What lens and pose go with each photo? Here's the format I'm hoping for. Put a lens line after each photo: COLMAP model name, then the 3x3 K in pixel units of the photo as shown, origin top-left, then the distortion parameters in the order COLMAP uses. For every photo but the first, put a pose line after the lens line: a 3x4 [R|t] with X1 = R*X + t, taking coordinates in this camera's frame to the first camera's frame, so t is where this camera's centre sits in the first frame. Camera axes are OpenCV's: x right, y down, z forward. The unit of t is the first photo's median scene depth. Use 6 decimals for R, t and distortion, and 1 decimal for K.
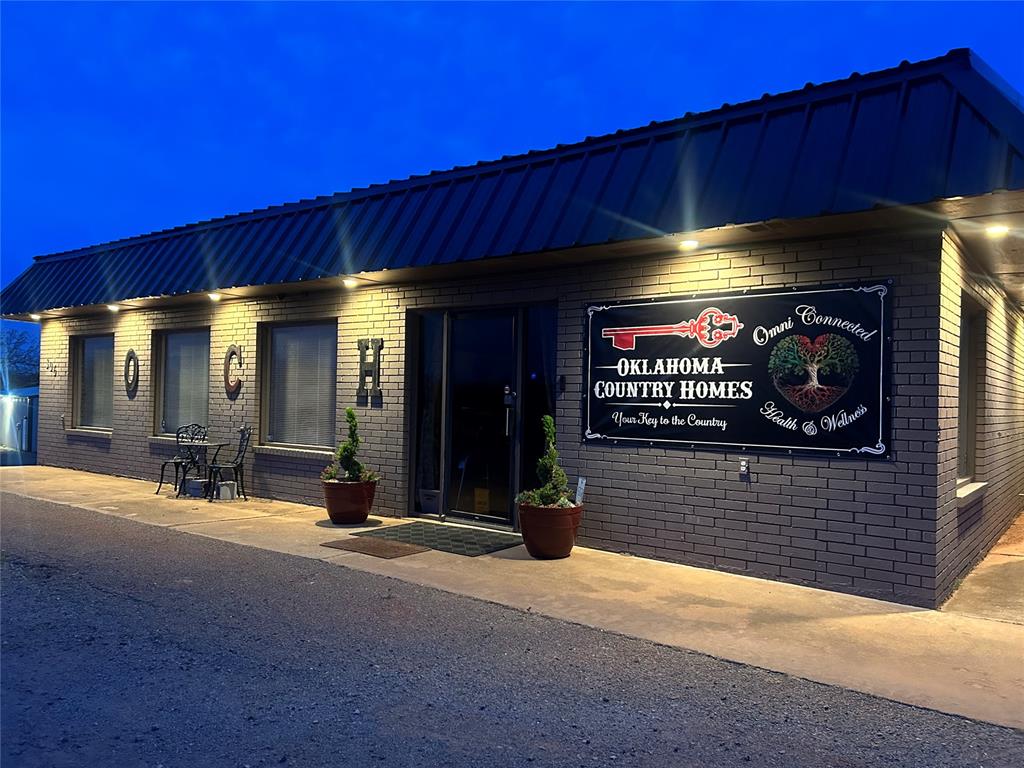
lens RADIAL K [[761.3, 0, 491.8], [0, 761.3, 386.3], [0, 0, 1]] dist [0.120463, -0.117073]
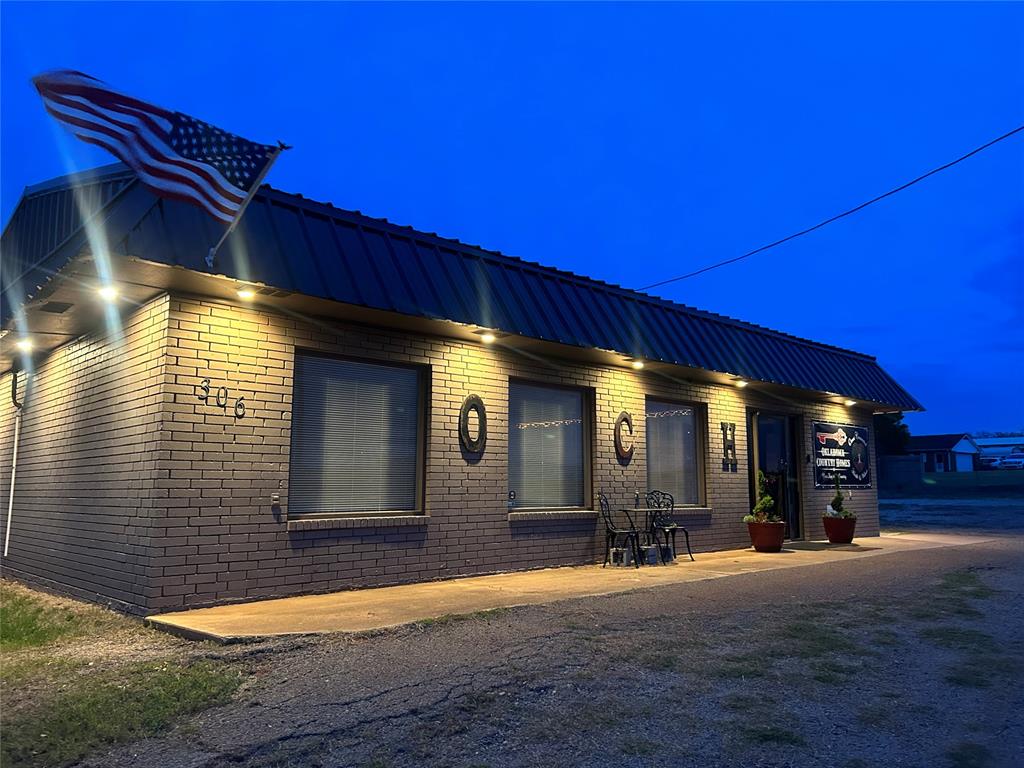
lens RADIAL K [[768.3, 0, 508.9], [0, 768.3, 387.6], [0, 0, 1]] dist [0.088259, -0.114932]
pose [[0.148913, 0.108535, 0.982876, -2.162822], [-0.011808, 0.994083, -0.107983, 0.042568], [-0.988780, 0.004475, 0.149313, 1.576902]]
